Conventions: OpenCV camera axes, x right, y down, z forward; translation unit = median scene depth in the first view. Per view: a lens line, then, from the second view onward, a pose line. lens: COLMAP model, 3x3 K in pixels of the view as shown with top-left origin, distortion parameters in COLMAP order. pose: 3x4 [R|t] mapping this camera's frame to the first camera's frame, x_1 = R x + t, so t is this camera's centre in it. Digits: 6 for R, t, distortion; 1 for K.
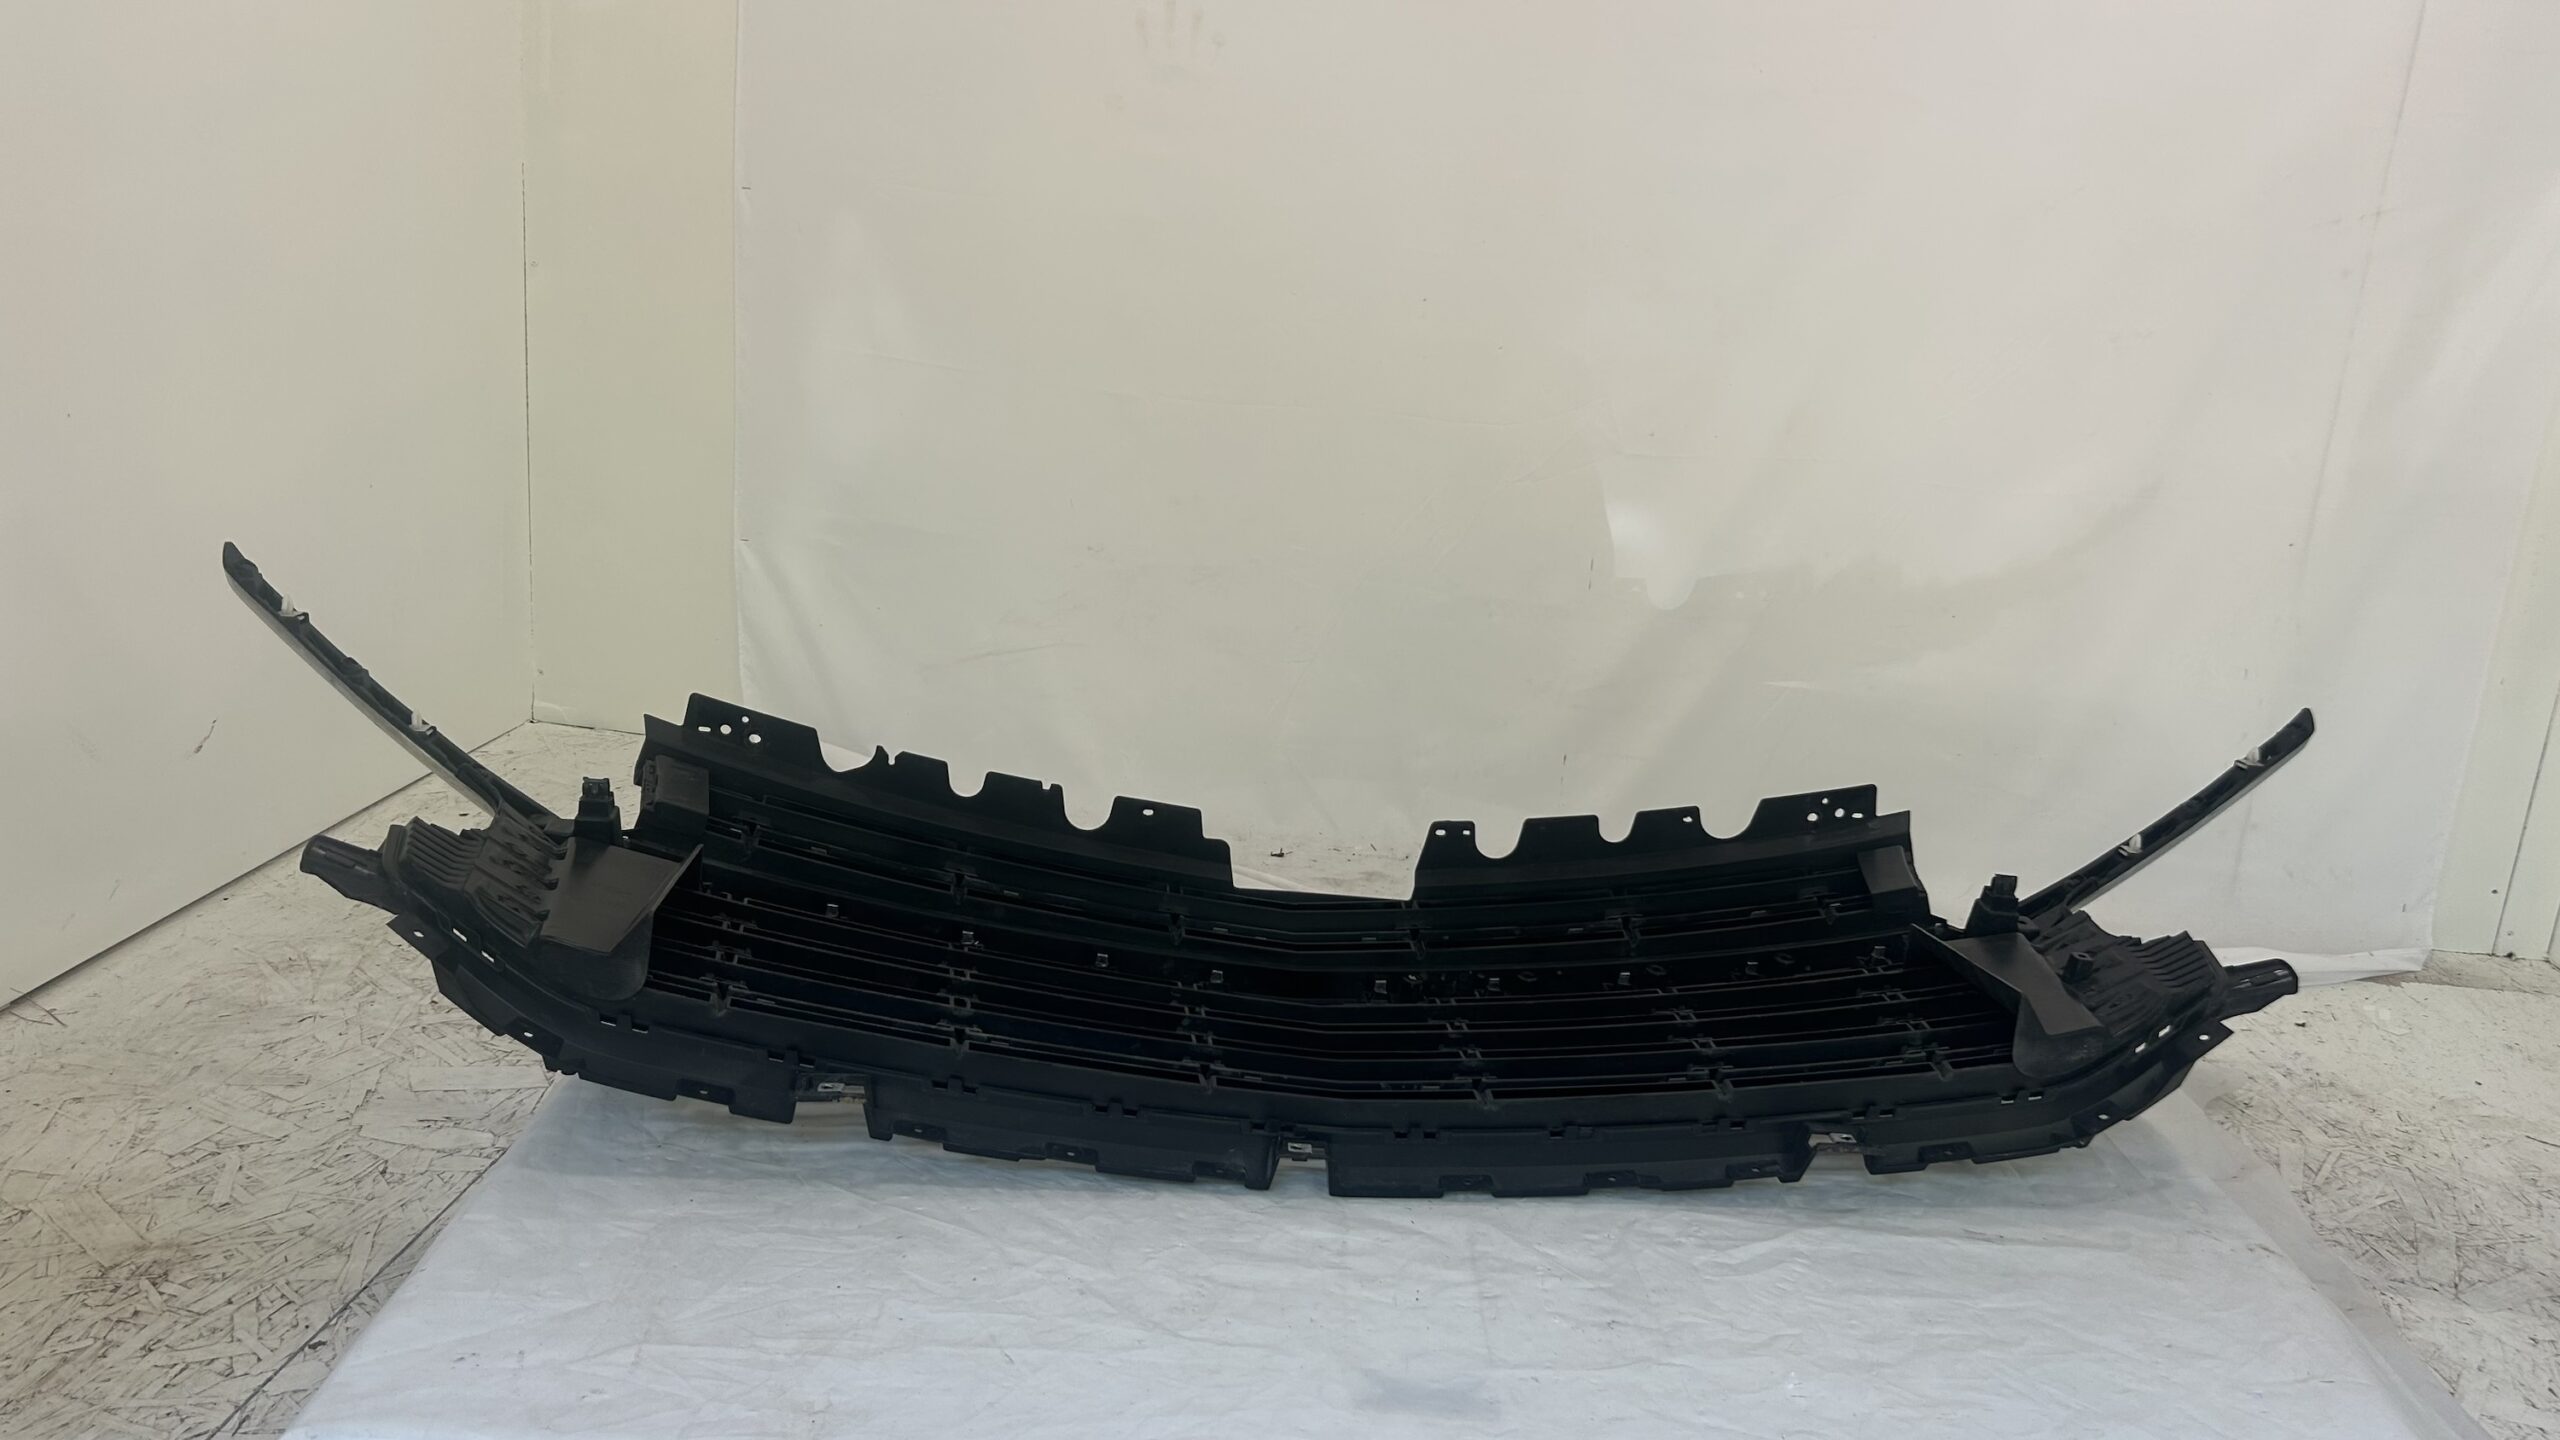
lens RADIAL K [[2032.2, 0, 1258.2], [0, 2032.2, 676.6], [0, 0, 1]] dist [0.048110, -0.034519]
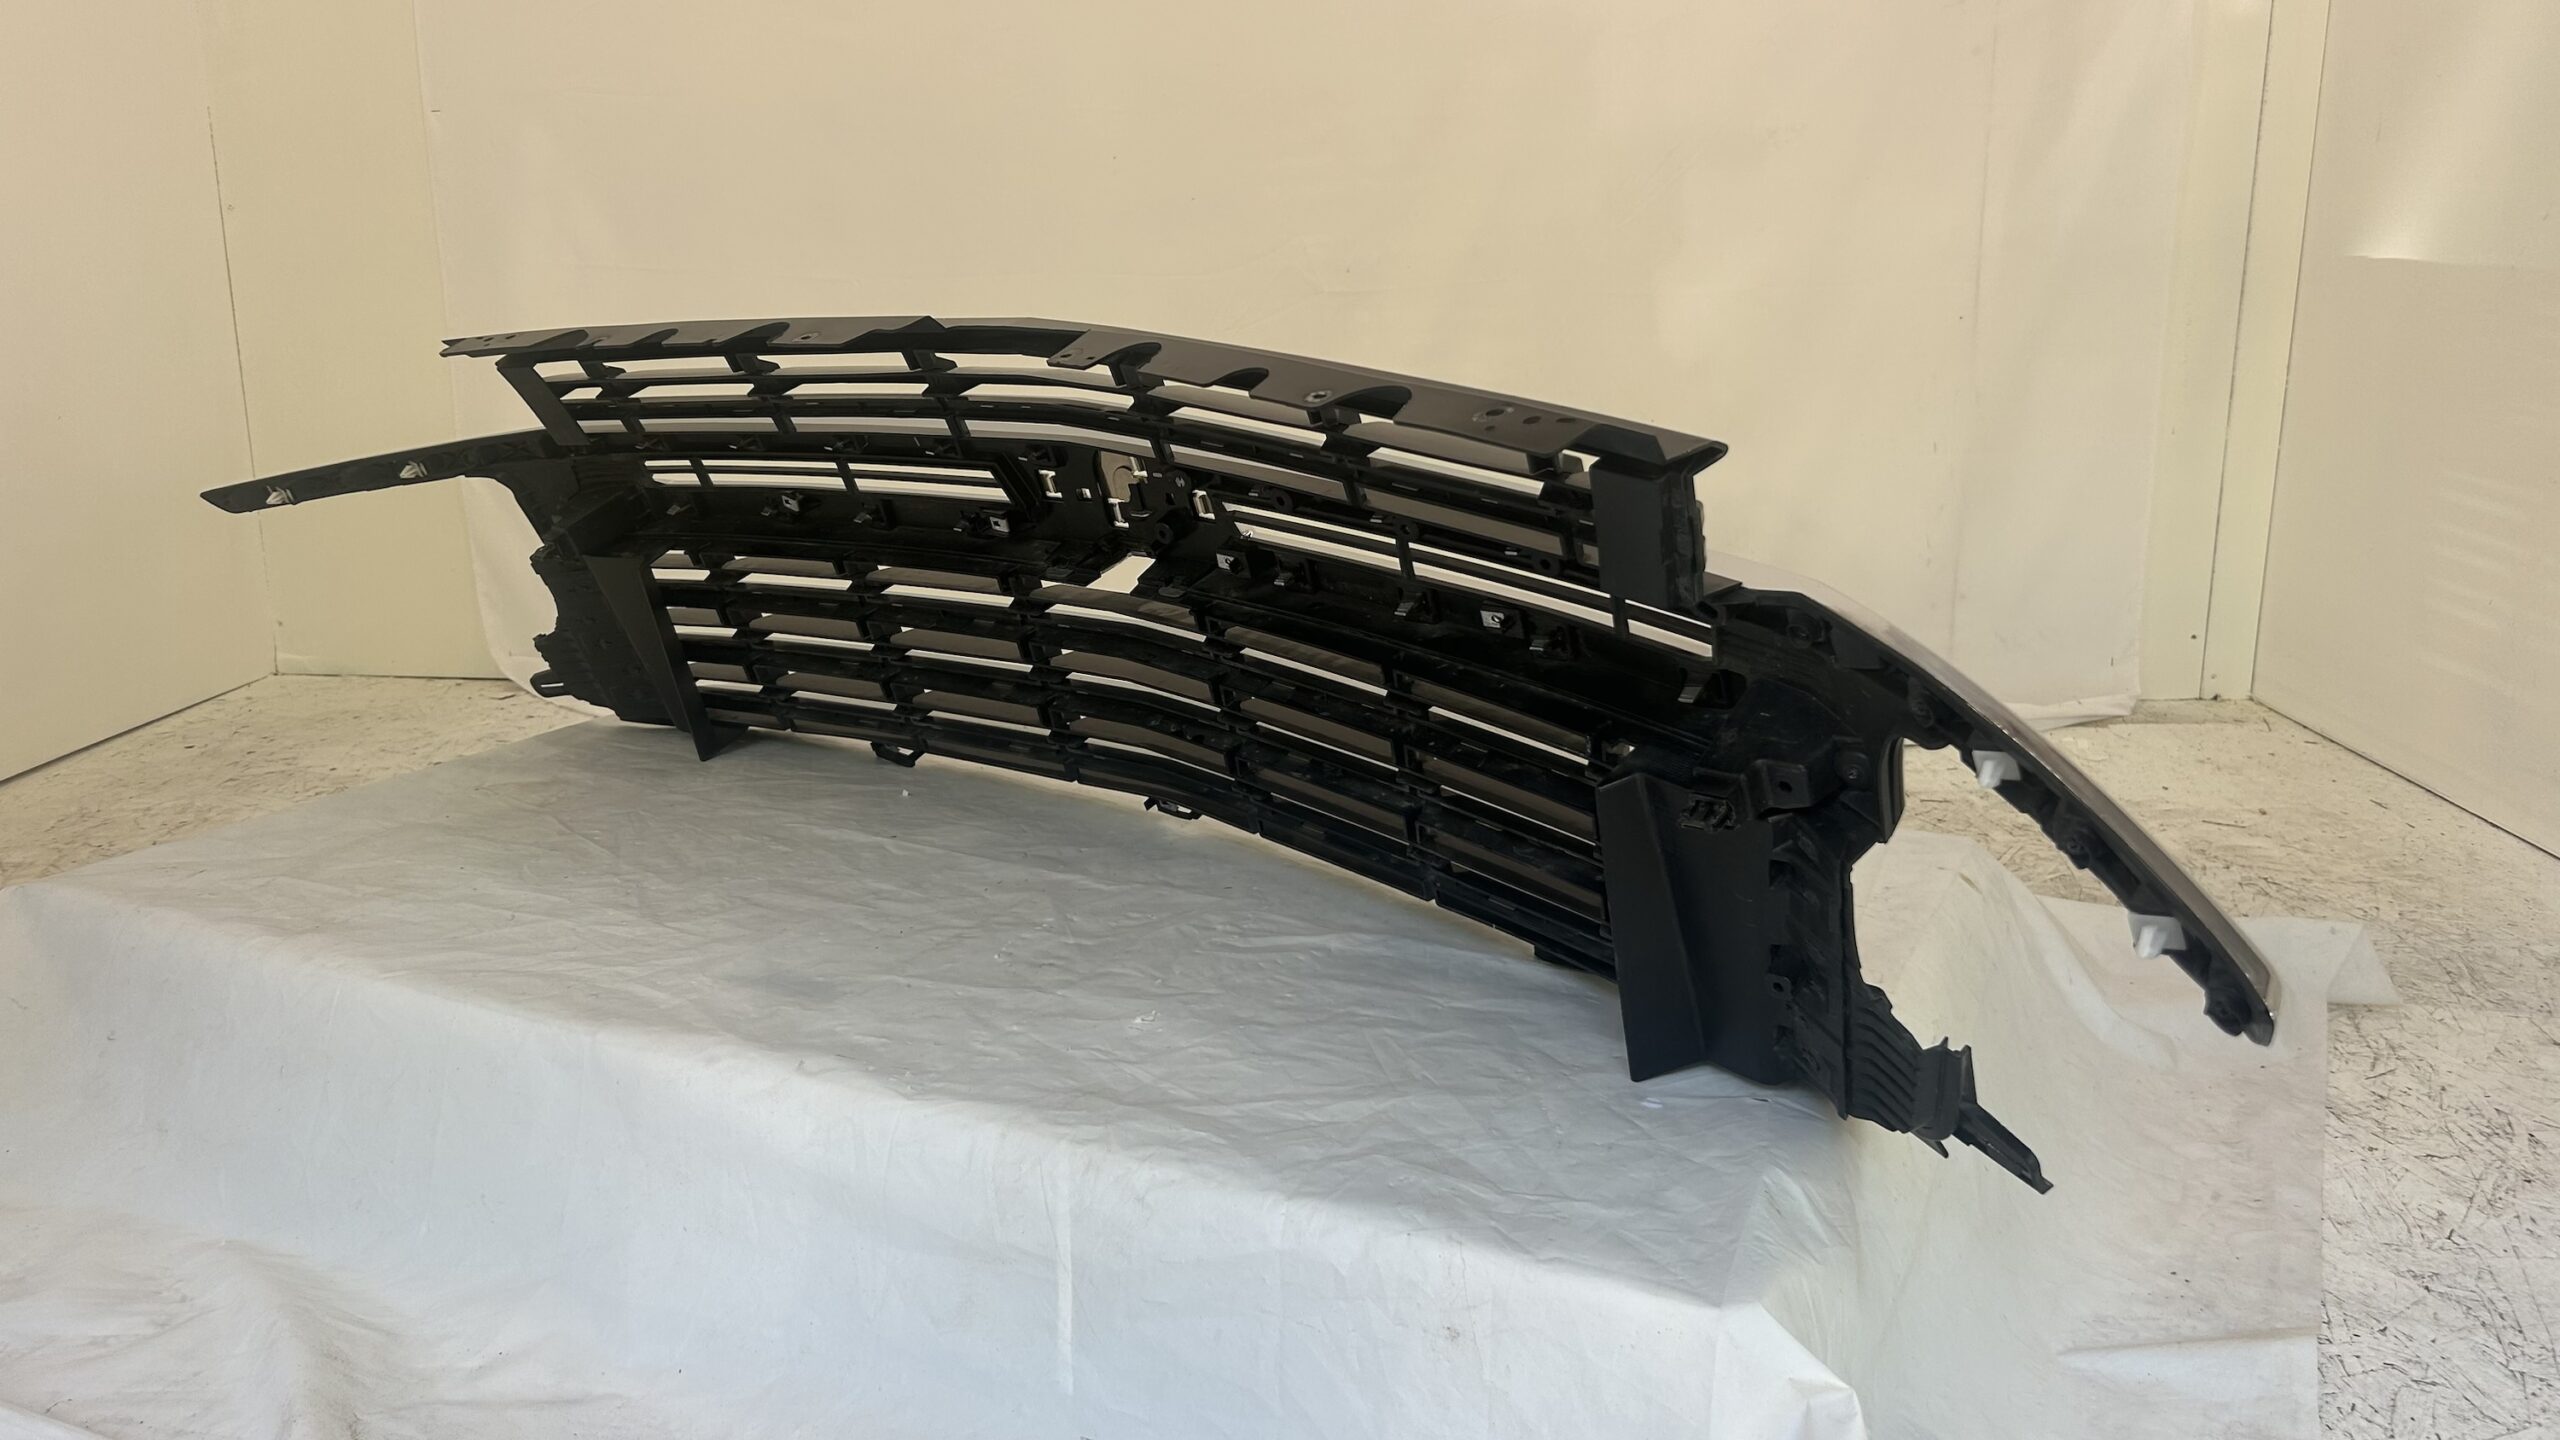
lens RADIAL K [[2032.2, 0, 1249.3], [0, 2032.2, 658.4], [0, 0, 1]] dist [0.048110, -0.034519]
pose [[0.994364, -0.095785, 0.045441, 0.109425], [0.097392, 0.994646, -0.034566, 0.147831], [-0.041886, 0.038797, 0.998369, -0.020799]]
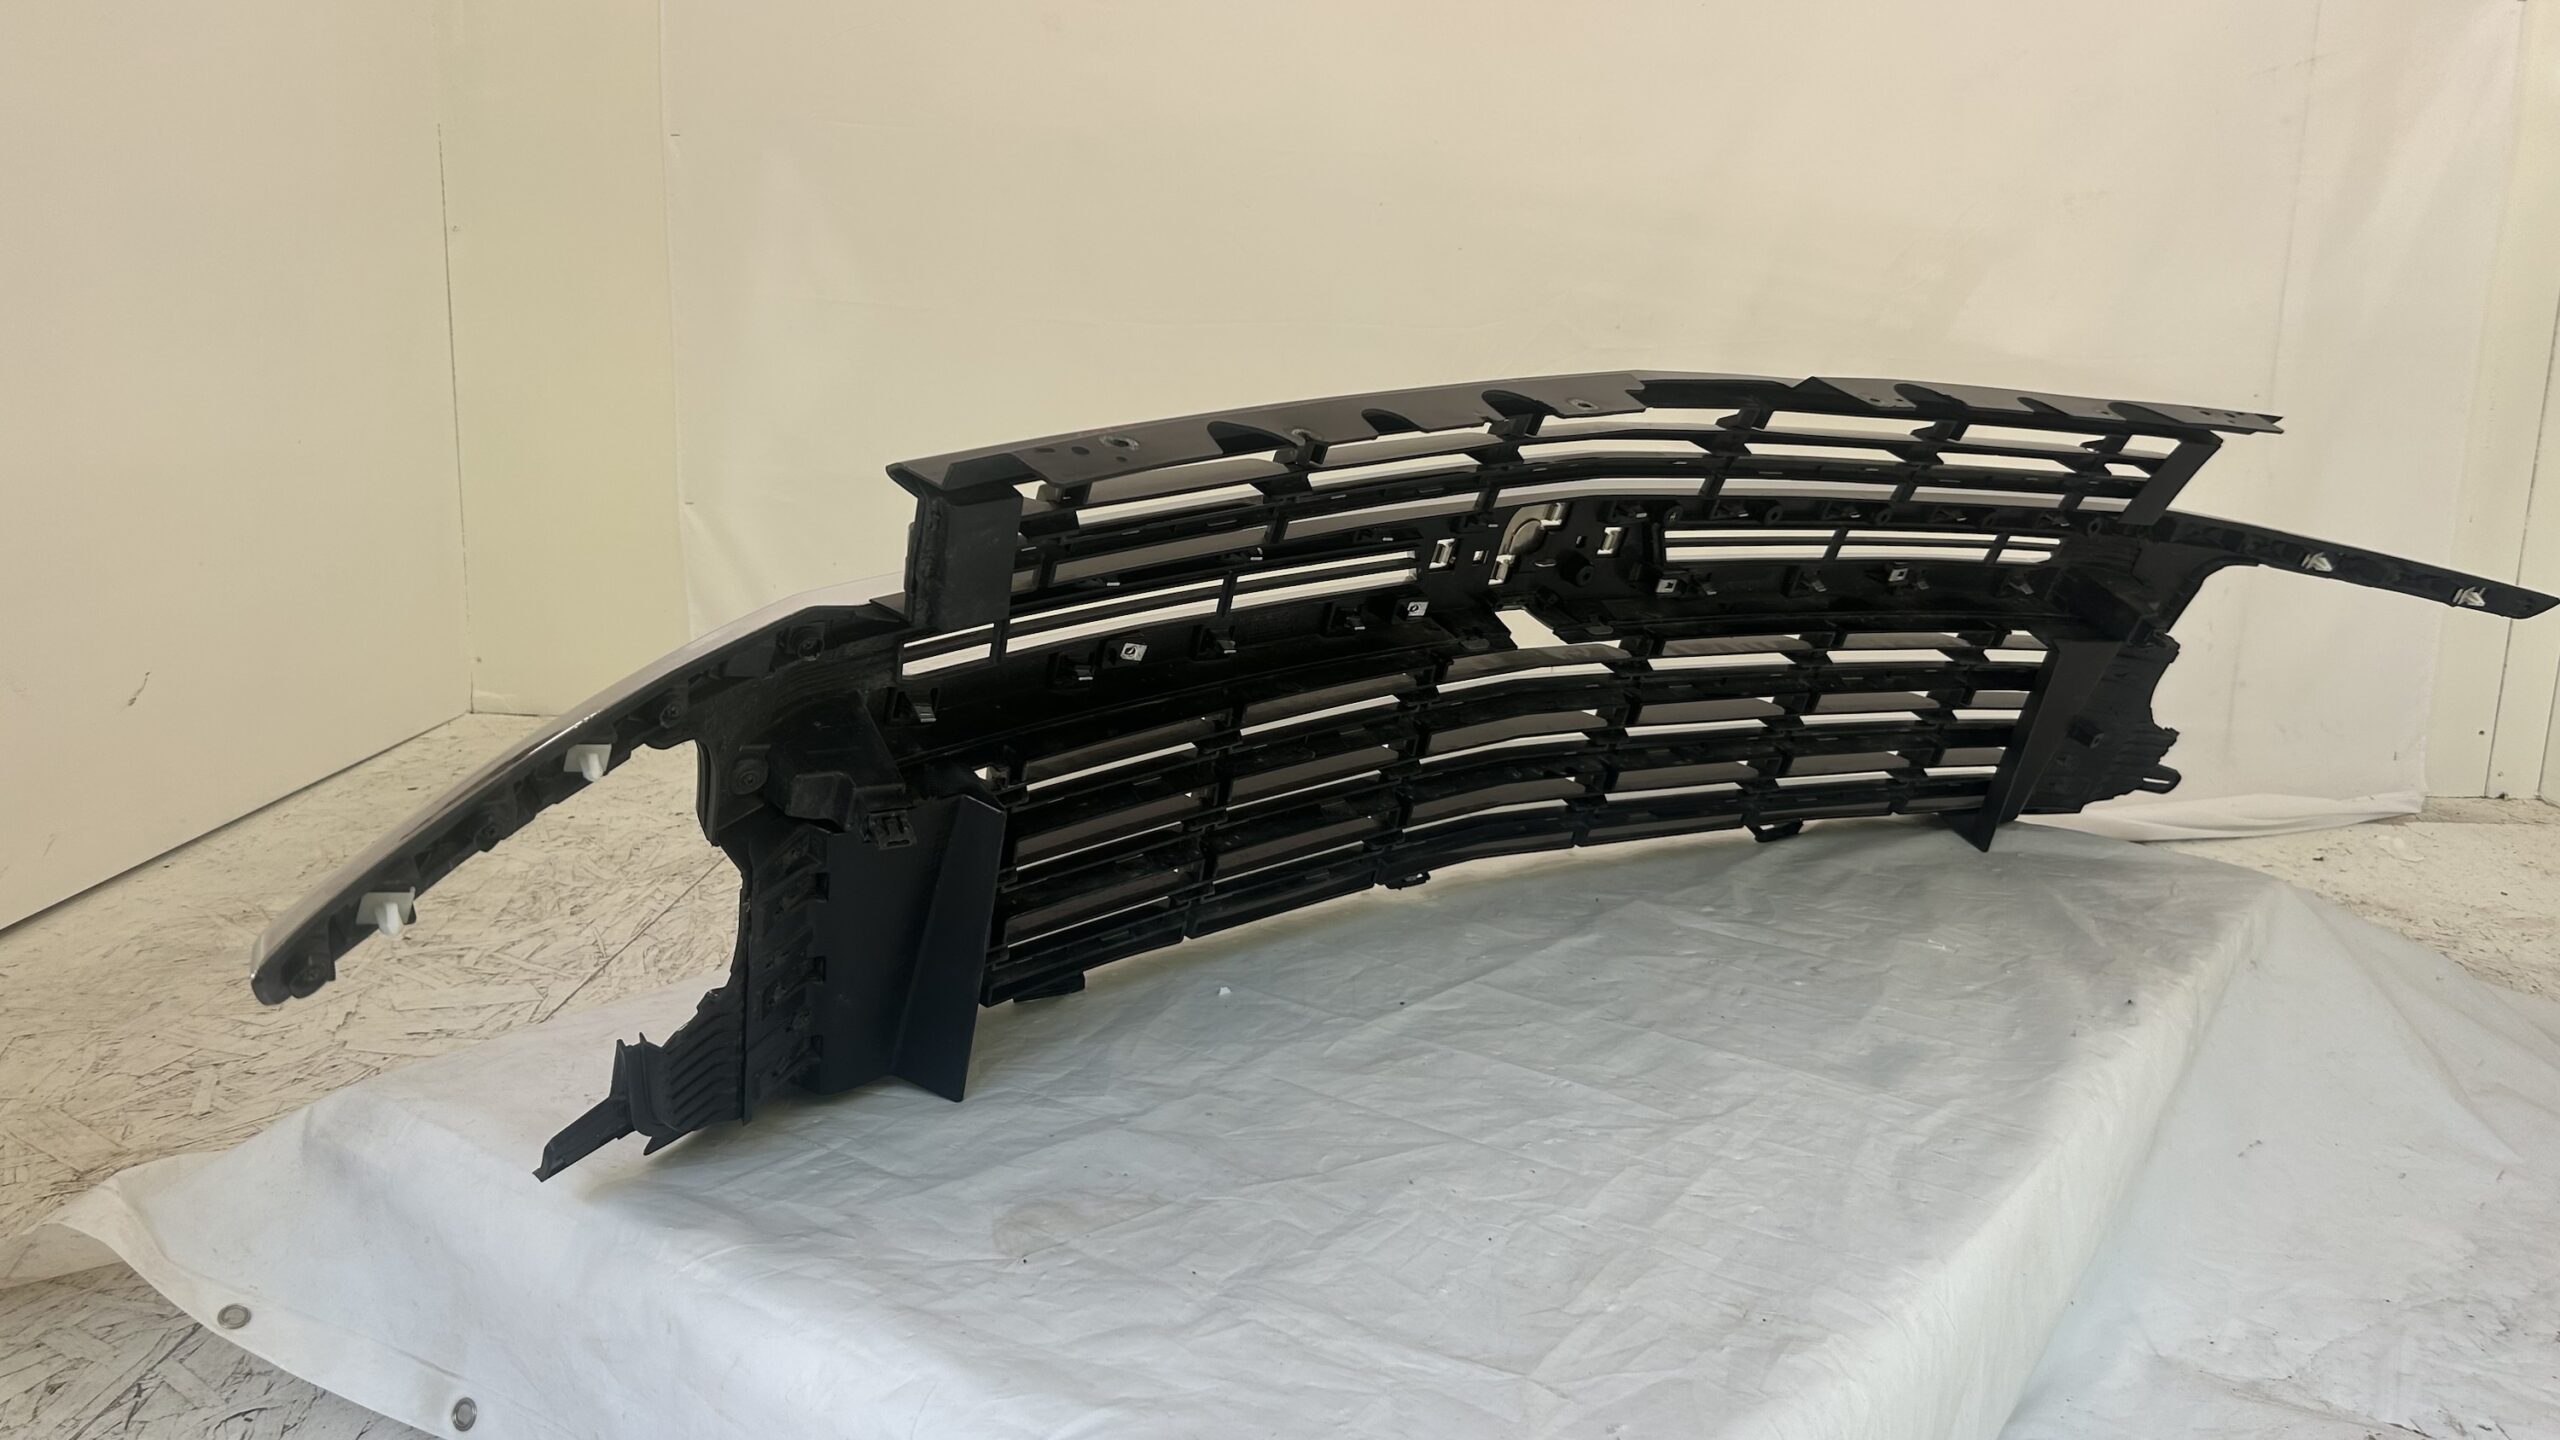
lens RADIAL K [[2032.2, 0, 1264.3], [0, 2032.2, 670.9], [0, 0, 1]] dist [0.048110, -0.034519]
pose [[0.996251, -0.066004, 0.055925, -0.061320], [0.069000, 0.996184, -0.053445, 0.123075], [-0.052184, 0.057104, 0.997004, 0.043663]]
